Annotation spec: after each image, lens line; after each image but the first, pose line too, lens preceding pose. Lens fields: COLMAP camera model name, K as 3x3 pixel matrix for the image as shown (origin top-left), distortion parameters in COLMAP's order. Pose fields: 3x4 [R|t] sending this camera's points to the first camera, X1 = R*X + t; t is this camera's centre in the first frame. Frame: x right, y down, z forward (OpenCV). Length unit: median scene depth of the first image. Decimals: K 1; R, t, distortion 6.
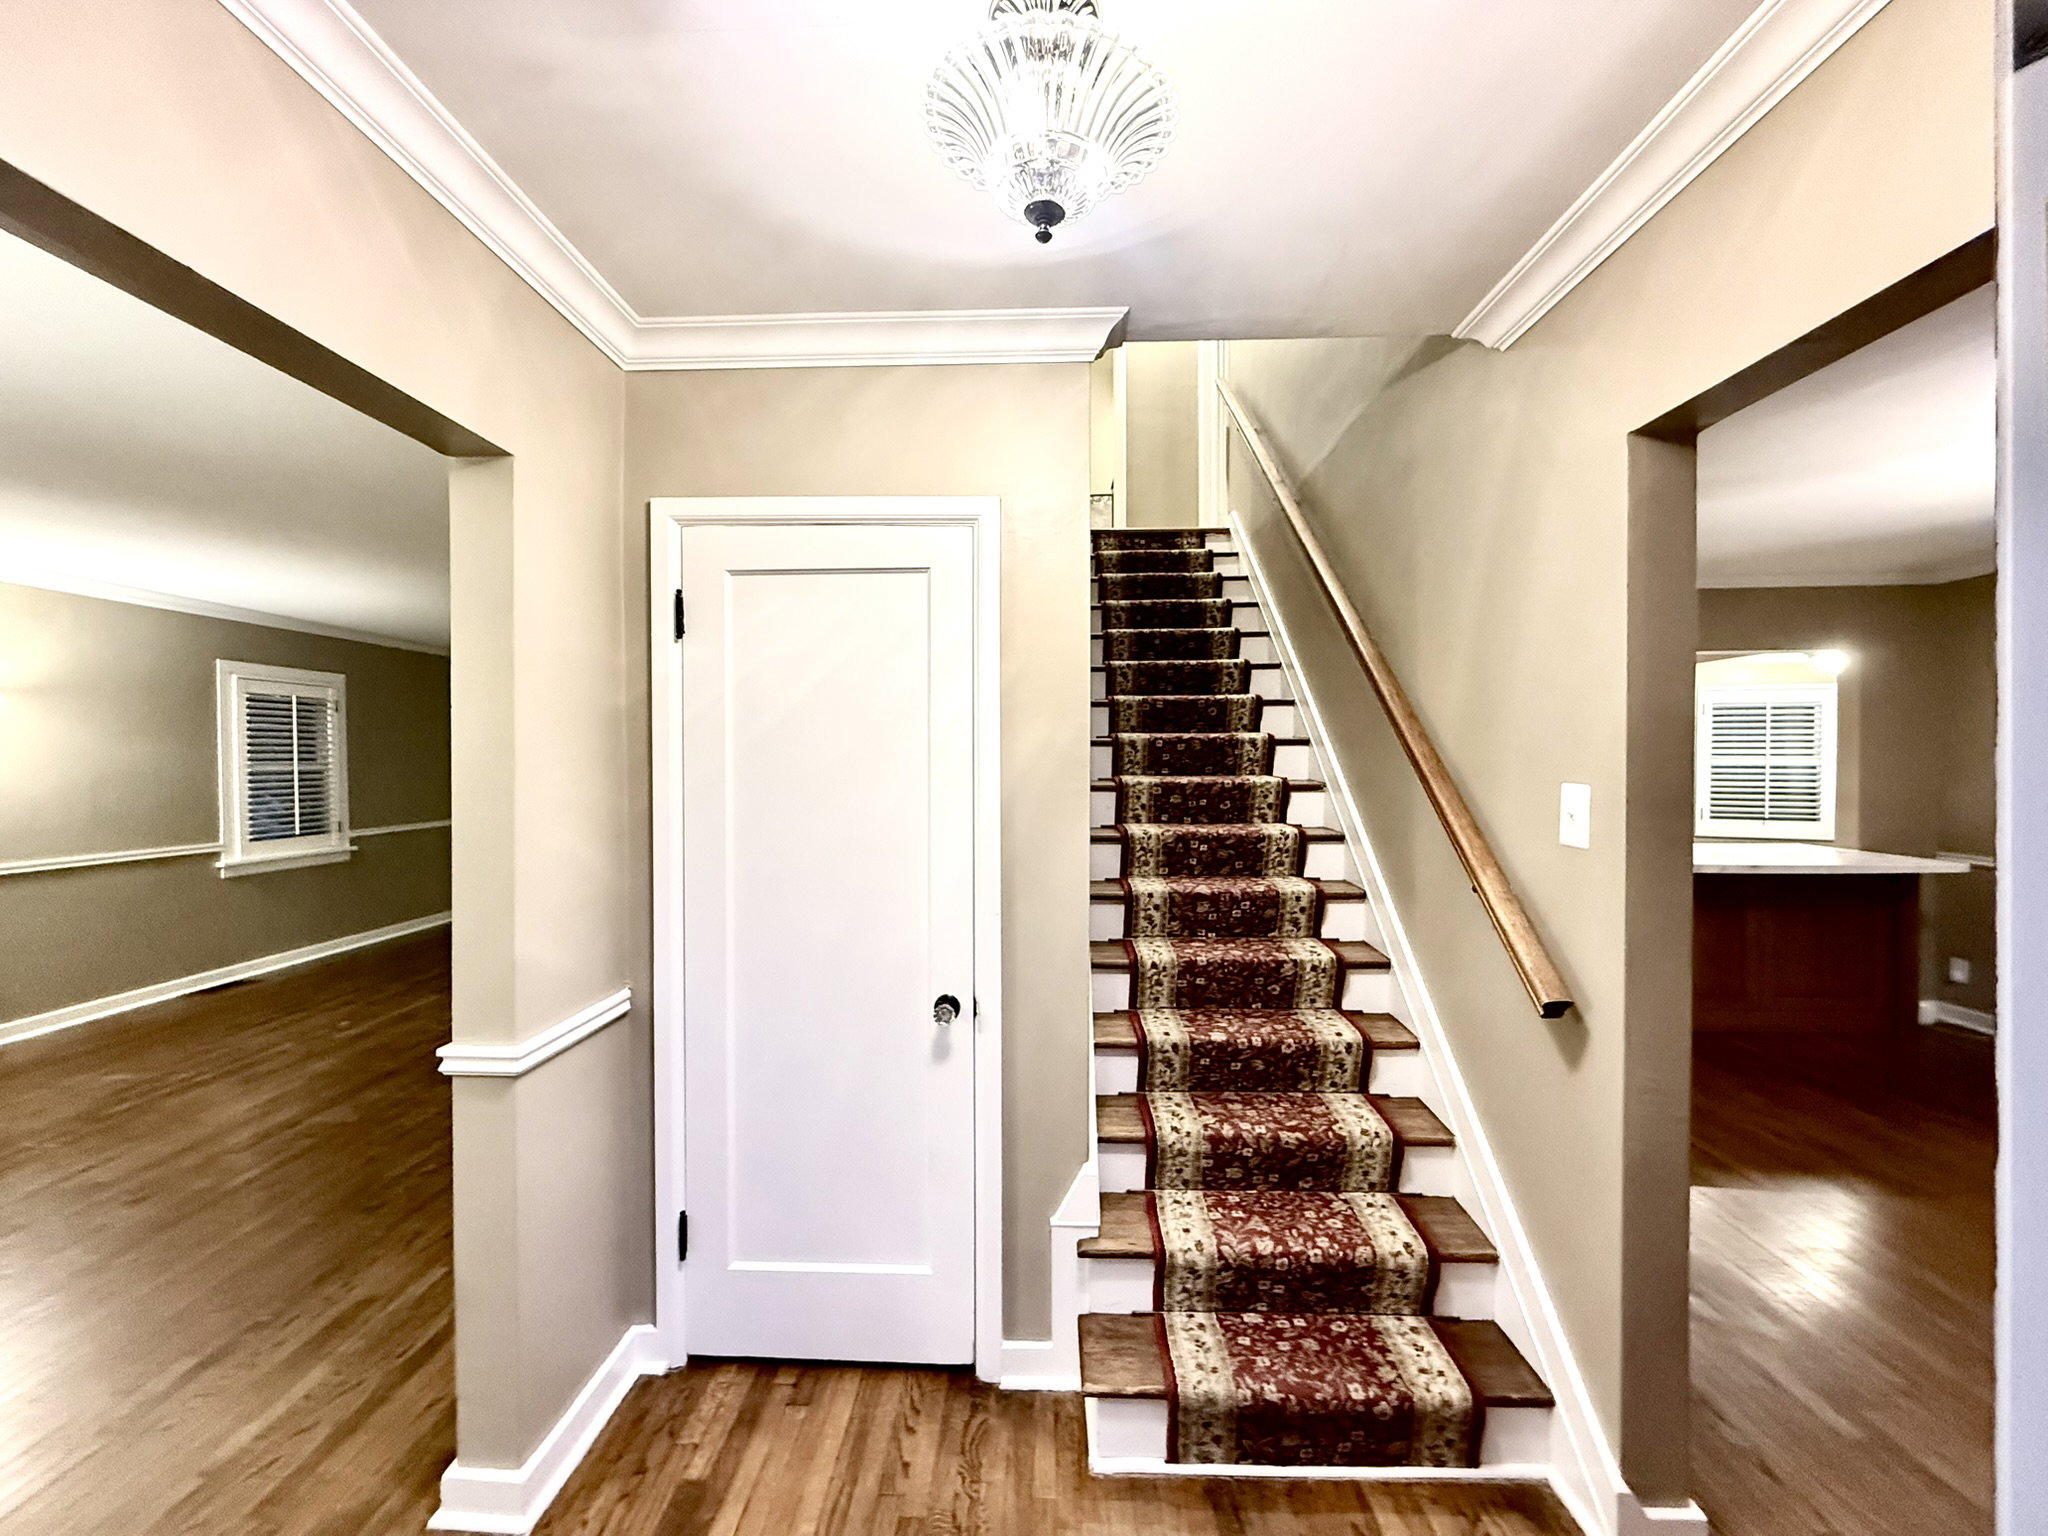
lens RADIAL K [[828.4, 0, 1025.9], [0, 828.4, 767.5], [0, 0, 1]] dist [0.001526, -0.000808]
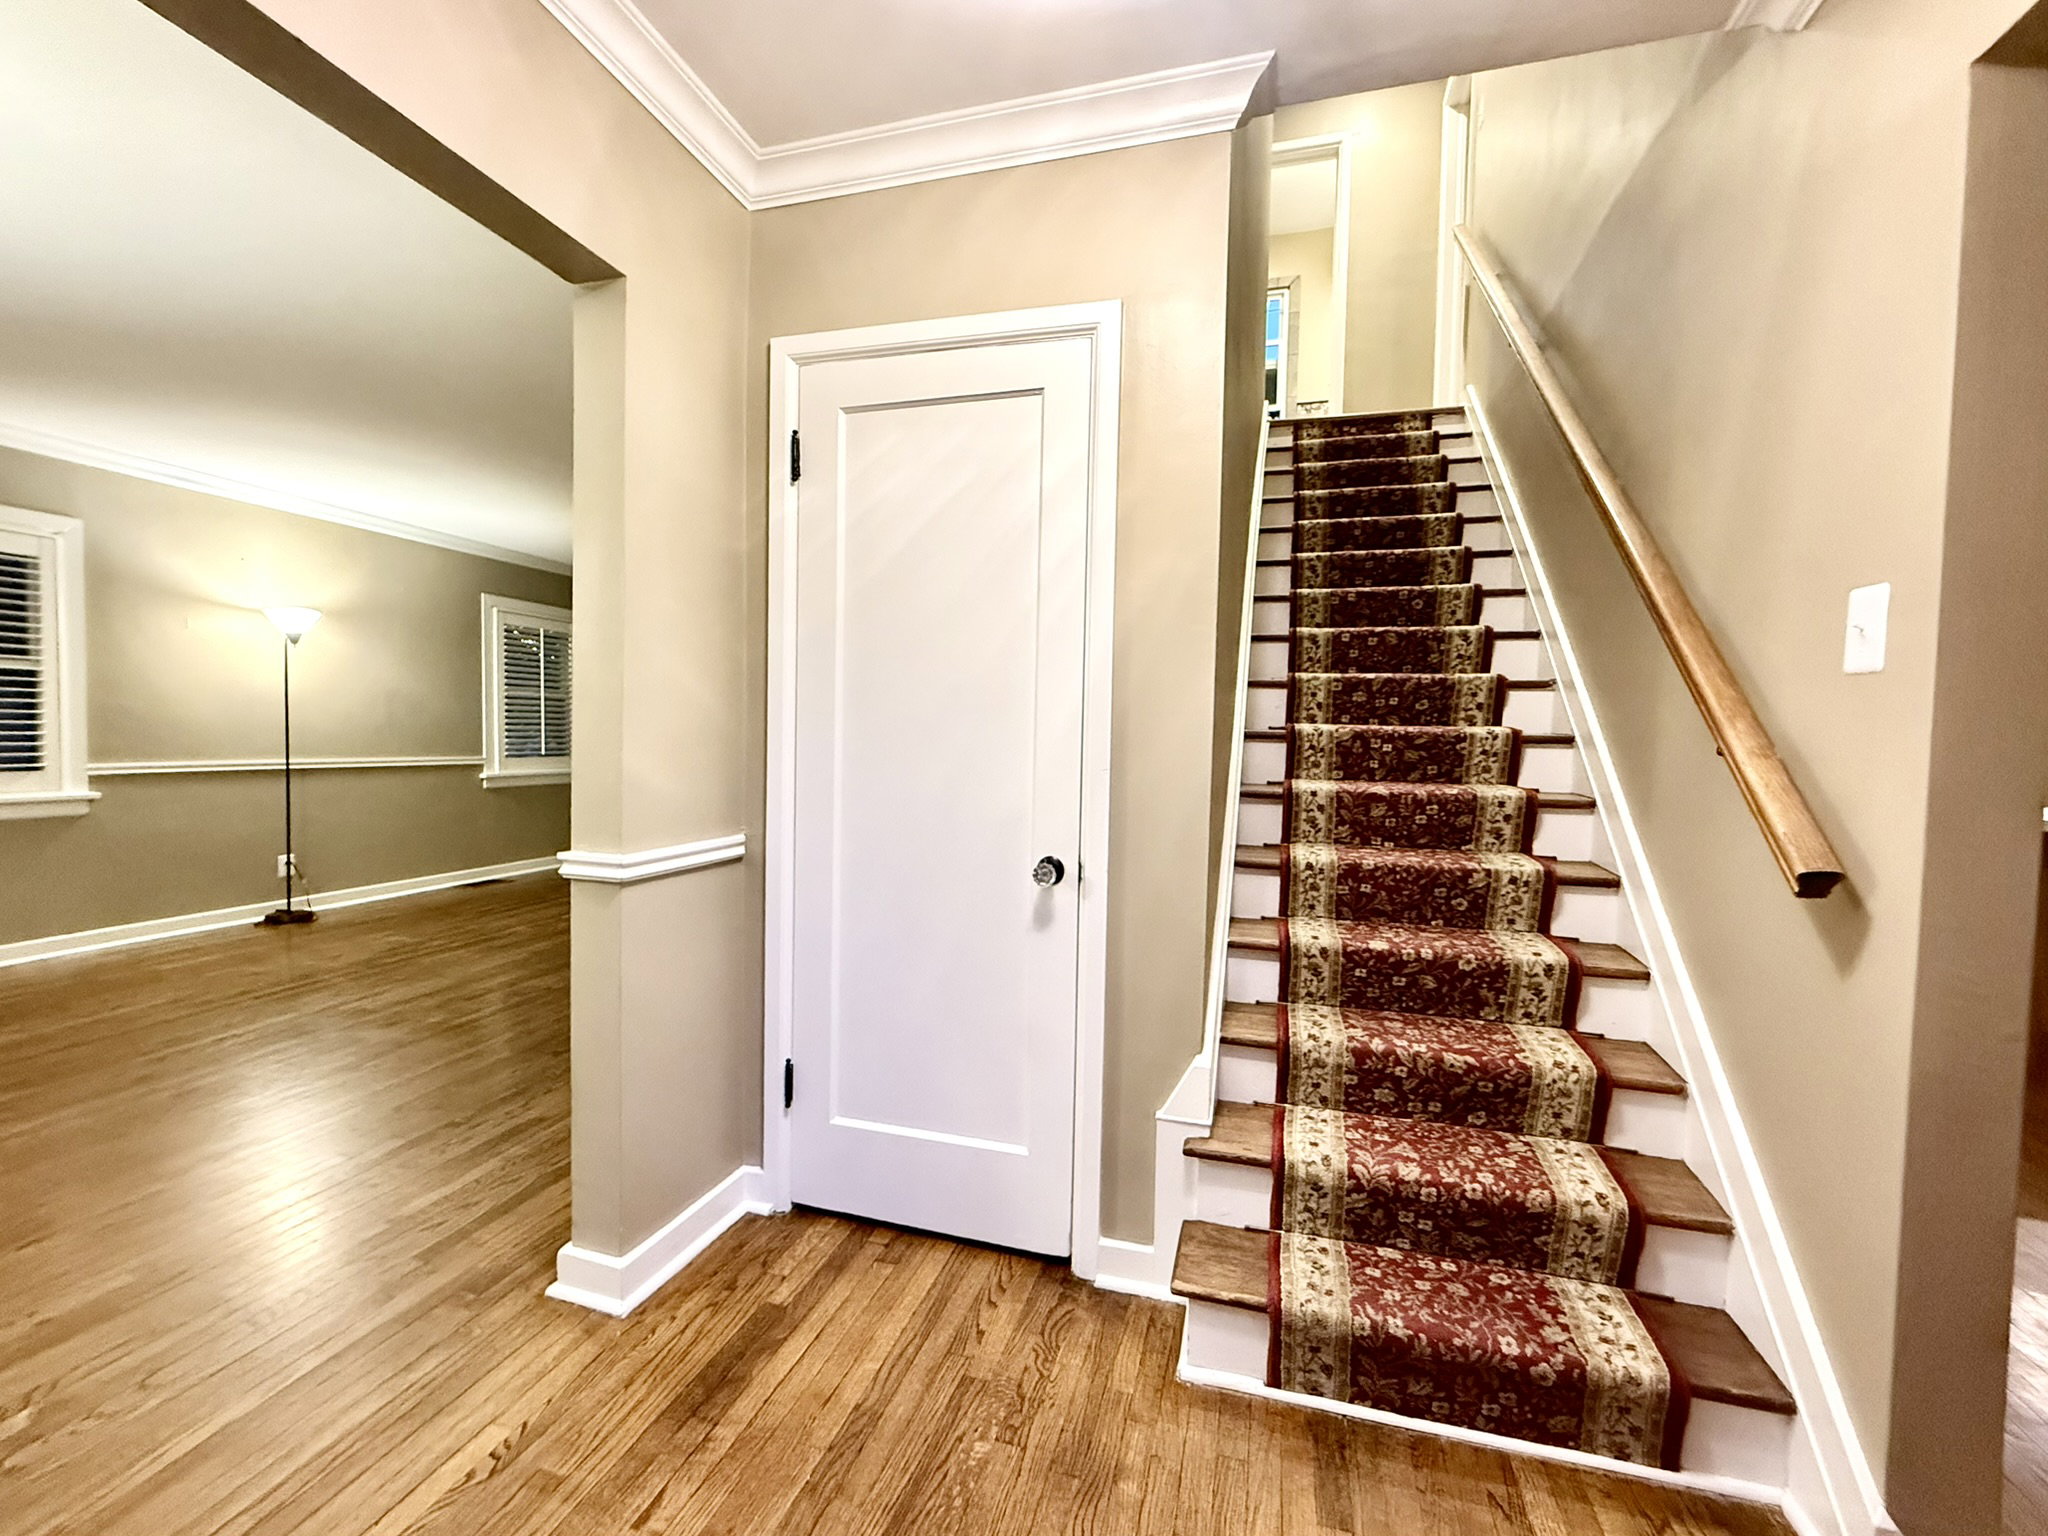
lens RADIAL K [[882.3, 0, 1024.3], [0, 882.3, 770.1], [0, 0, 1]] dist [-0.002518, 0.000241]
pose [[0.968300, 0.031345, -0.247815, 0.115760], [-0.024746, 0.999253, 0.029697, 0.149634], [0.248561, -0.022623, 0.968352, 0.048037]]
